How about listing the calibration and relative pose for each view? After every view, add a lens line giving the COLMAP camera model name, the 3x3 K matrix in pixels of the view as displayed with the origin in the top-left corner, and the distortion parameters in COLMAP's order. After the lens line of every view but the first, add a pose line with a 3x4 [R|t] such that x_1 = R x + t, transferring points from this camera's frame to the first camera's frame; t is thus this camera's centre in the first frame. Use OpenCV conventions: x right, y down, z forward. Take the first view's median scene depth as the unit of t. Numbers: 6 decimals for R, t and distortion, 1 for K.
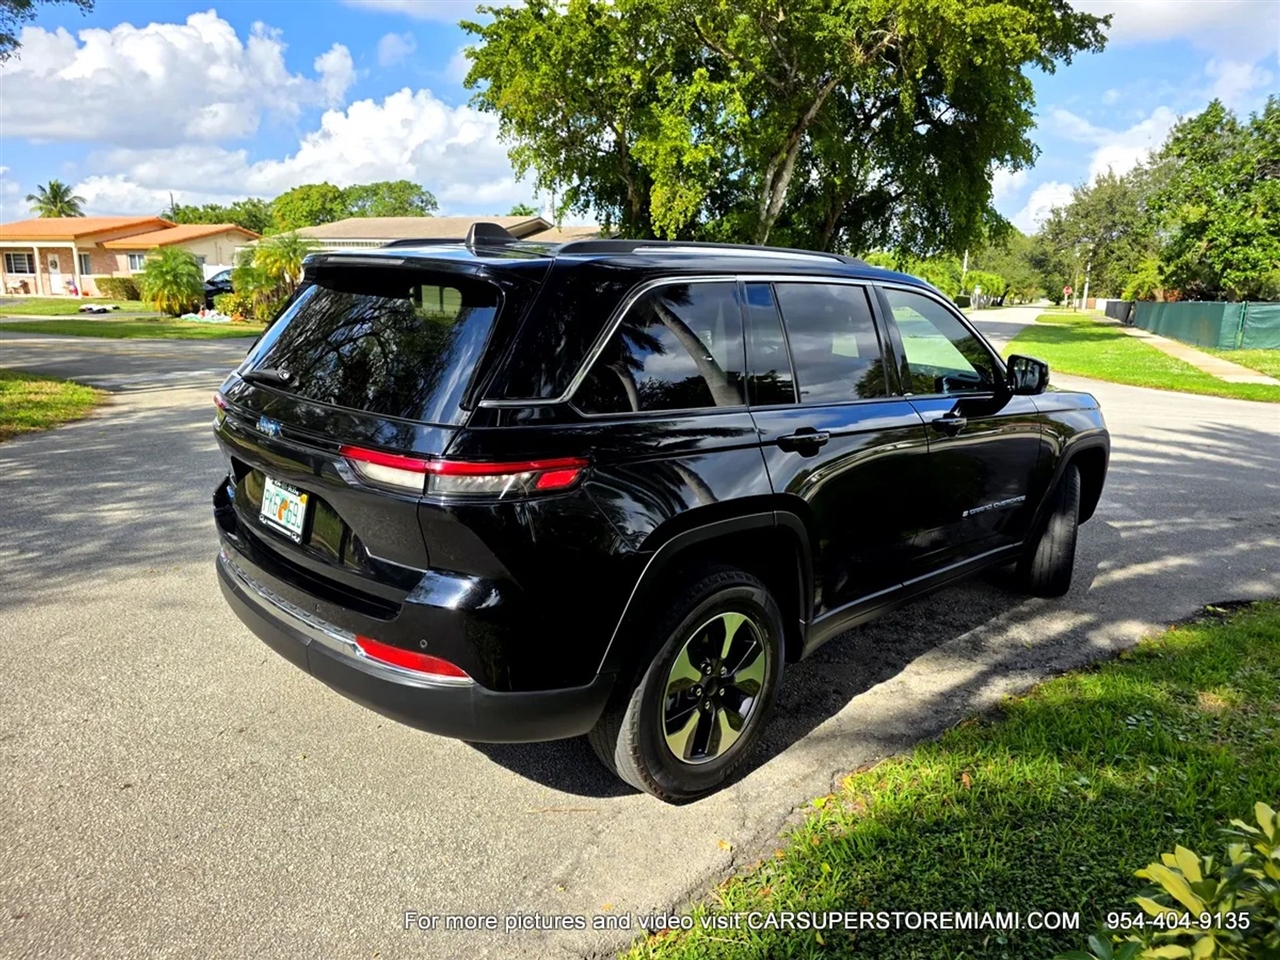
lens RADIAL K [[860.1, 0, 651.0], [0, 860.1, 478.5], [0, 0, 1]] dist [0.041315, -0.036820]
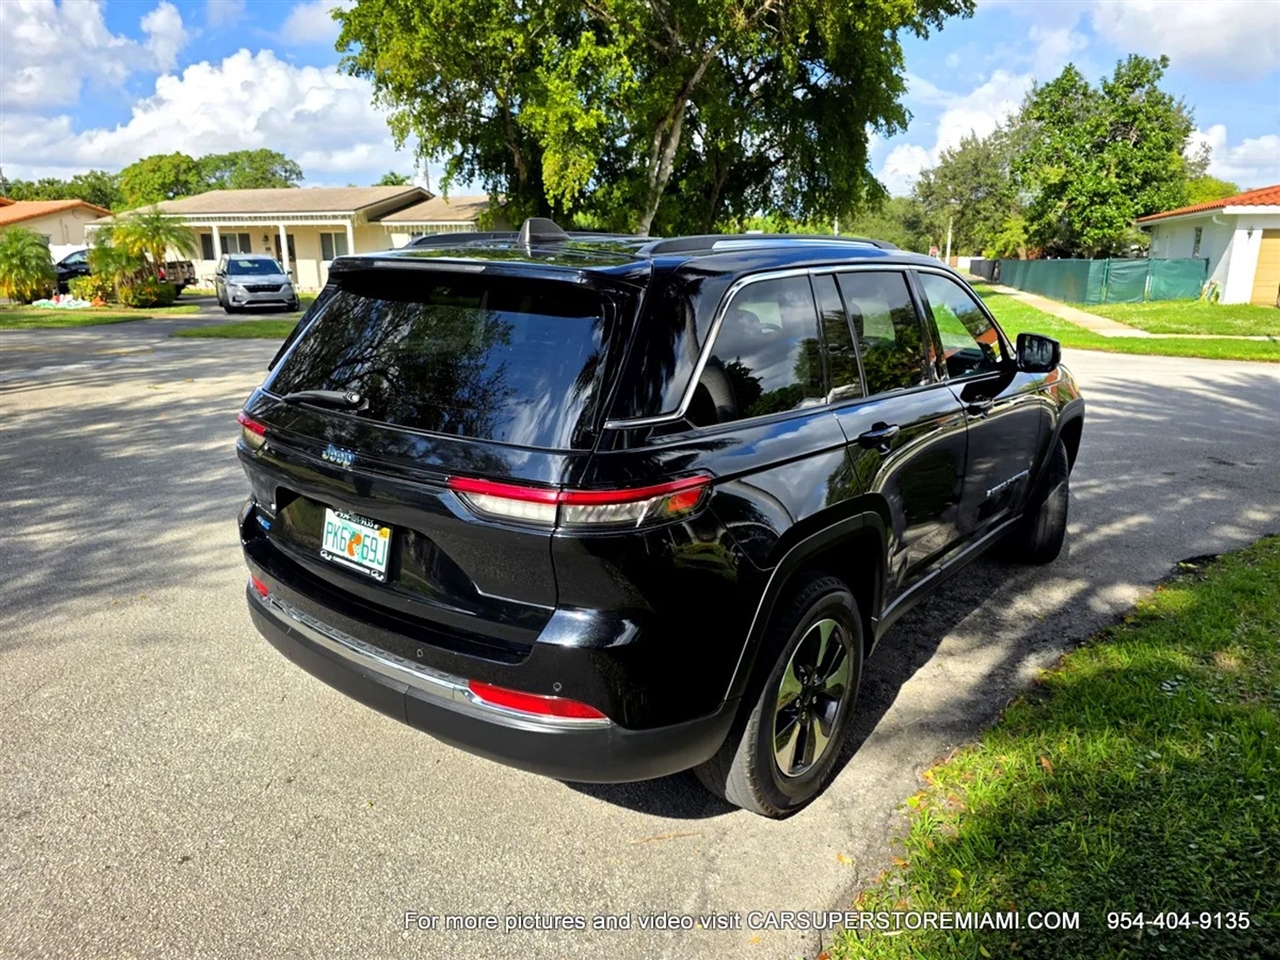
lens RADIAL K [[859.7, 0, 639.6], [0, 859.7, 477.3], [0, 0, 1]] dist [0.037789, -0.037423]
pose [[0.991878, -0.054477, 0.114933, -0.020944], [0.050452, 0.998017, 0.037642, -0.004941], [-0.116755, -0.031538, 0.992660, 0.006254]]
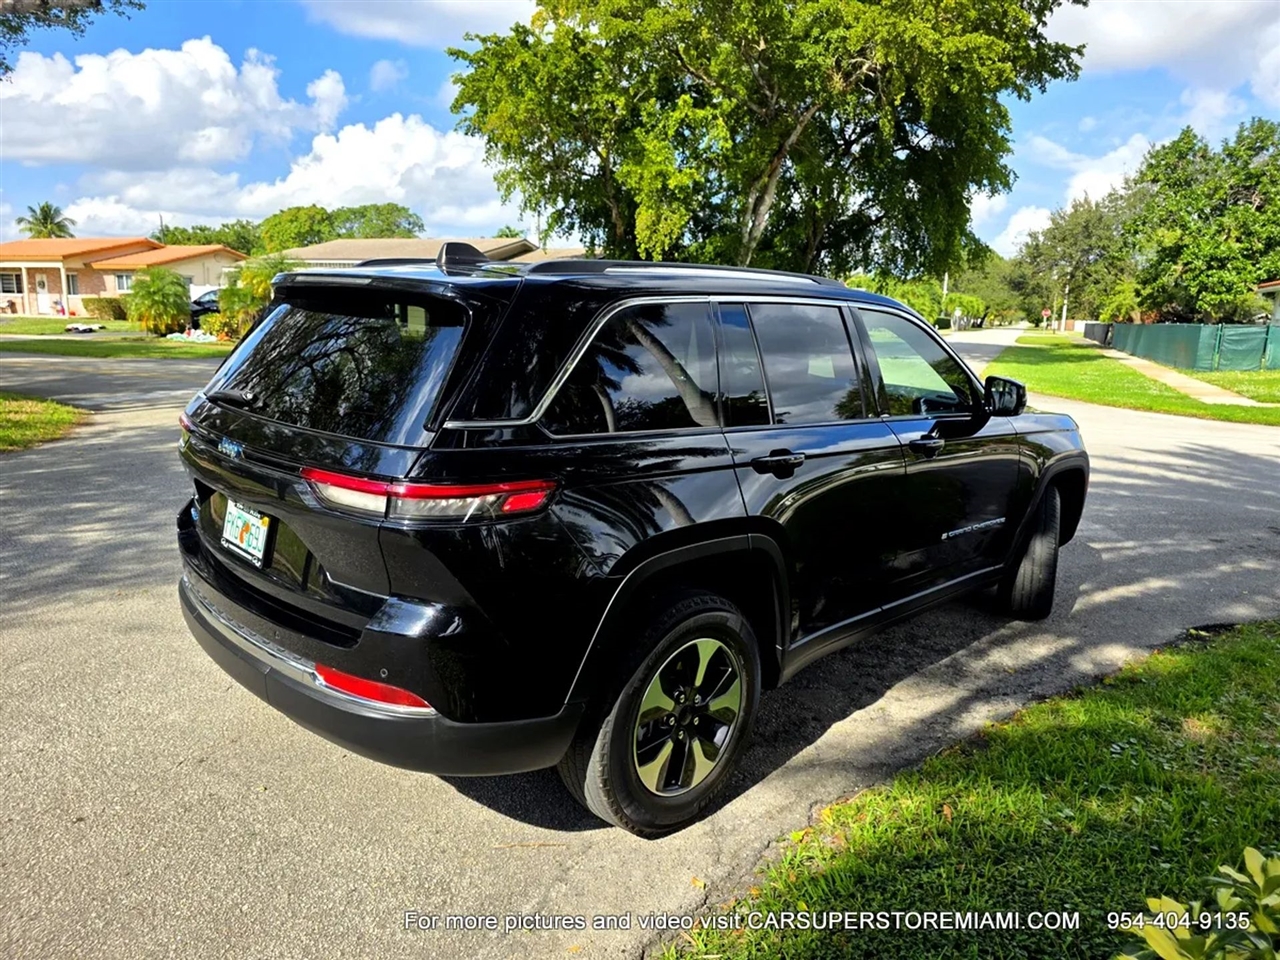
lens RADIAL K [[856.8, 0, 641.2], [0, 856.8, 468.7], [0, 0, 1]] dist [0.041218, -0.038694]
pose [[0.999977, 0.001052, 0.006642, 0.001368], [-0.000830, 0.999445, -0.033300, -0.000405], [-0.006674, 0.033293, 0.999423, 0.002171]]
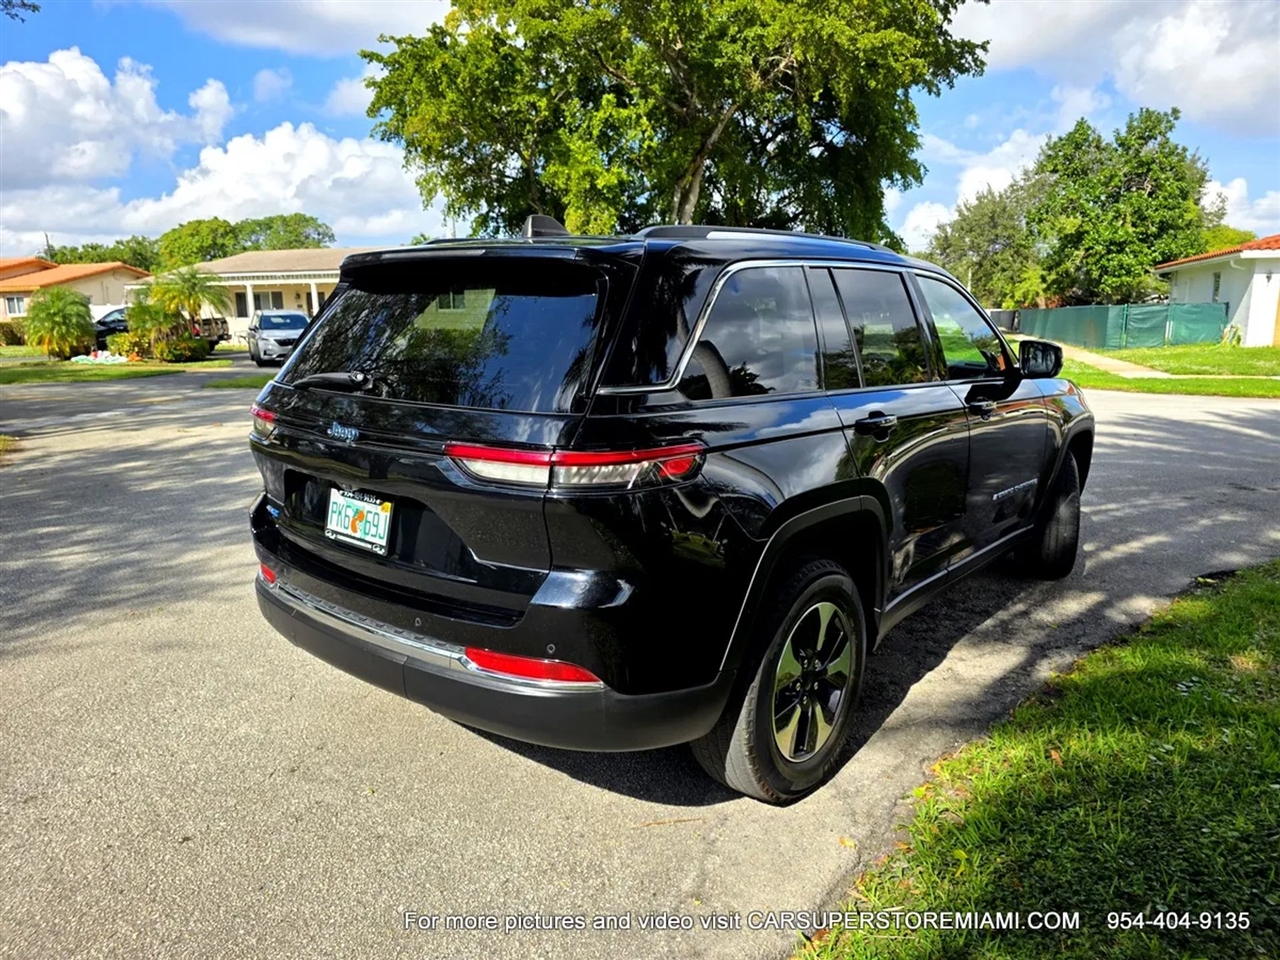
lens RADIAL K [[858.0, 0, 642.7], [0, 858.0, 474.0], [0, 0, 1]] dist [0.040912, -0.040277]
pose [[0.994090, -0.053780, 0.094307, -0.018781], [0.056795, 0.997948, -0.029582, 0.002720], [-0.092522, 0.034763, 0.995104, 0.004427]]
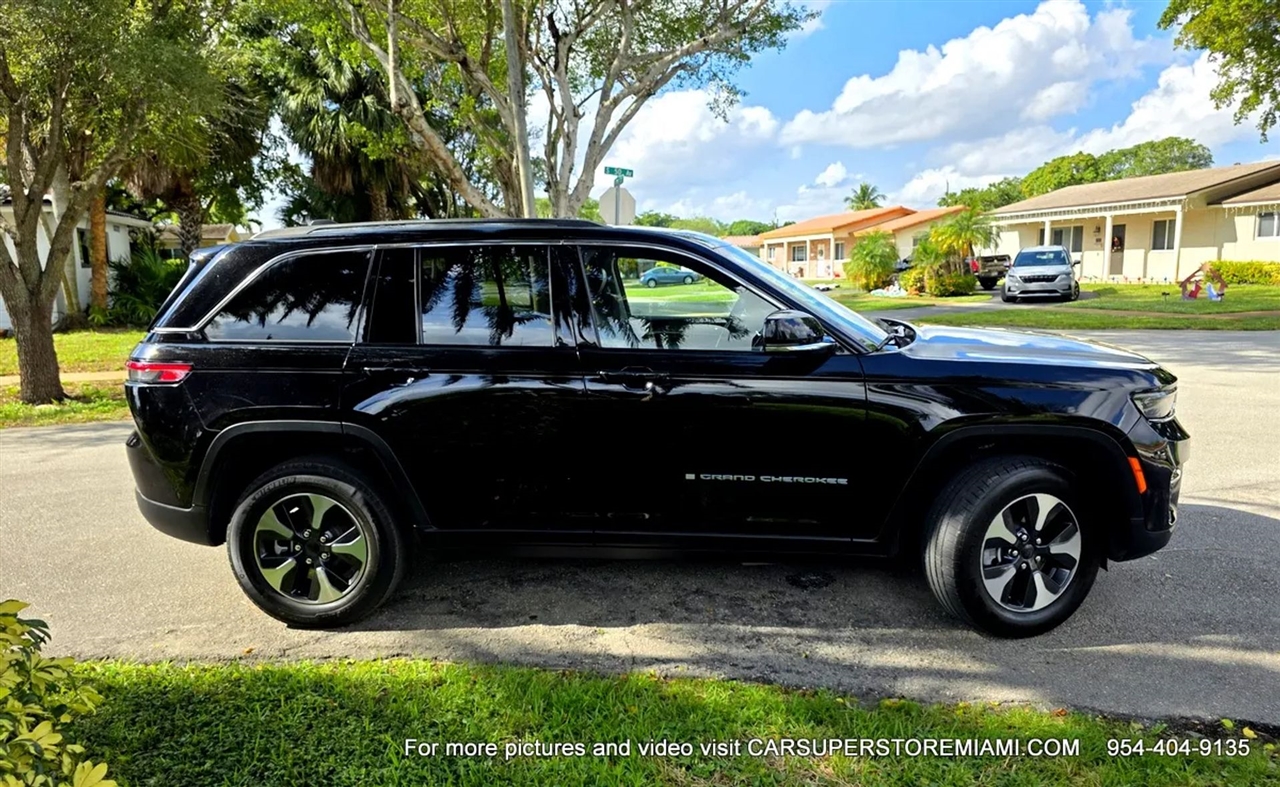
lens RADIAL K [[861.5, 0, 640.0], [0, 861.5, 393.5], [0, 0, 1]] dist [0.040157, -0.040059]
pose [[0.657058, 0.067706, -0.750793, 0.137670], [-0.117832, 0.992941, -0.013578, -0.004047], [0.744574, 0.097389, 0.660397, 0.045035]]
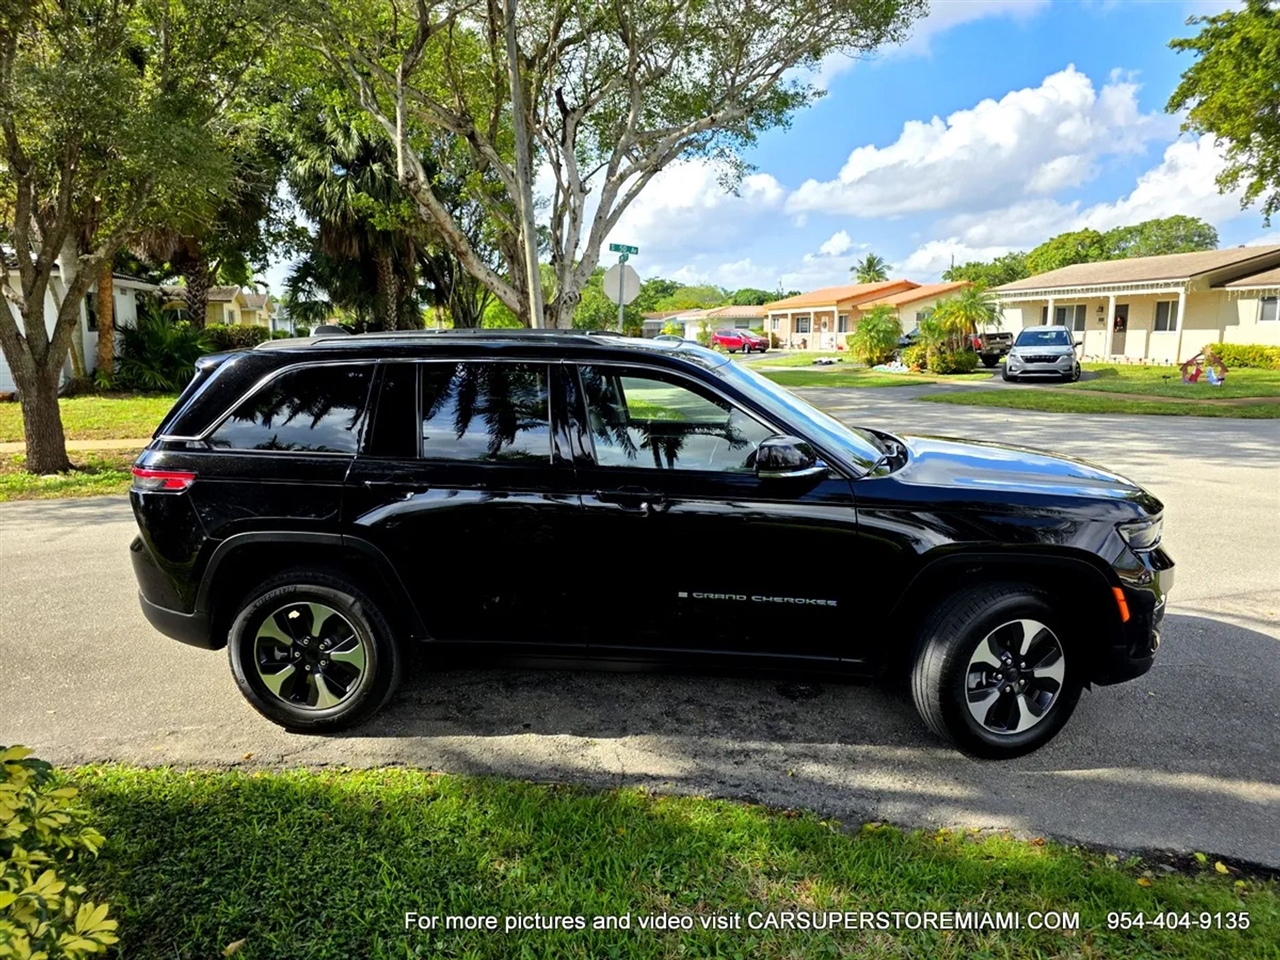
lens RADIAL K [[856.8, 0, 641.2], [0, 856.8, 468.7], [0, 0, 1]] dist [0.041218, -0.038694]
pose [[0.654845, 0.089485, -0.750447, 0.138901], [-0.137129, 0.990552, -0.001545, -0.012101], [0.743219, 0.103919, 0.660929, 0.043838]]
